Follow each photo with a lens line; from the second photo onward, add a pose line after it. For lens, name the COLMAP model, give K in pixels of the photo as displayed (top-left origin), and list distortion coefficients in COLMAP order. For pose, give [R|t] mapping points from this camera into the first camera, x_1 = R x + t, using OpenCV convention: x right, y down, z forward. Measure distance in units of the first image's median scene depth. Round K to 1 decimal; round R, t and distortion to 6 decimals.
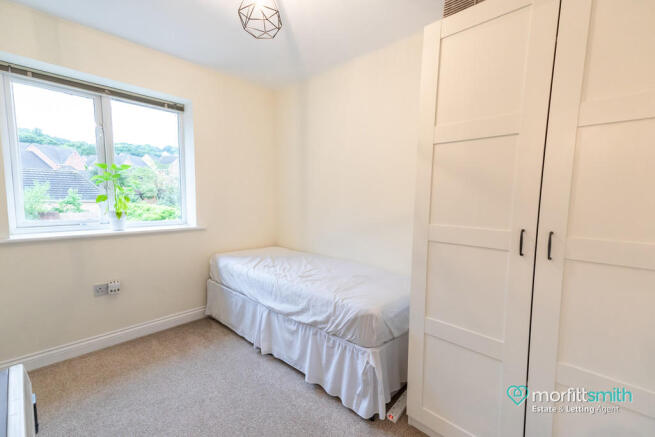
lens RADIAL K [[282.8, 0, 326.7], [0, 282.8, 220.2], [0, 0, 1]] dist [0.037461, 0.000269]
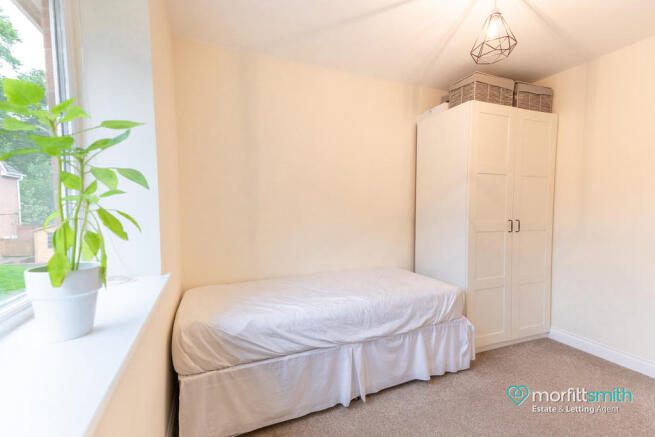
lens RADIAL K [[282.8, 0, 326.7], [0, 282.8, 220.2], [0, 0, 1]] dist [0.037461, 0.000269]
pose [[0.414254, -0.060084, 0.908176, -1.067773], [0.085971, 0.995940, 0.026675, -0.080275], [-0.906092, 0.067026, 0.417738, 0.790308]]
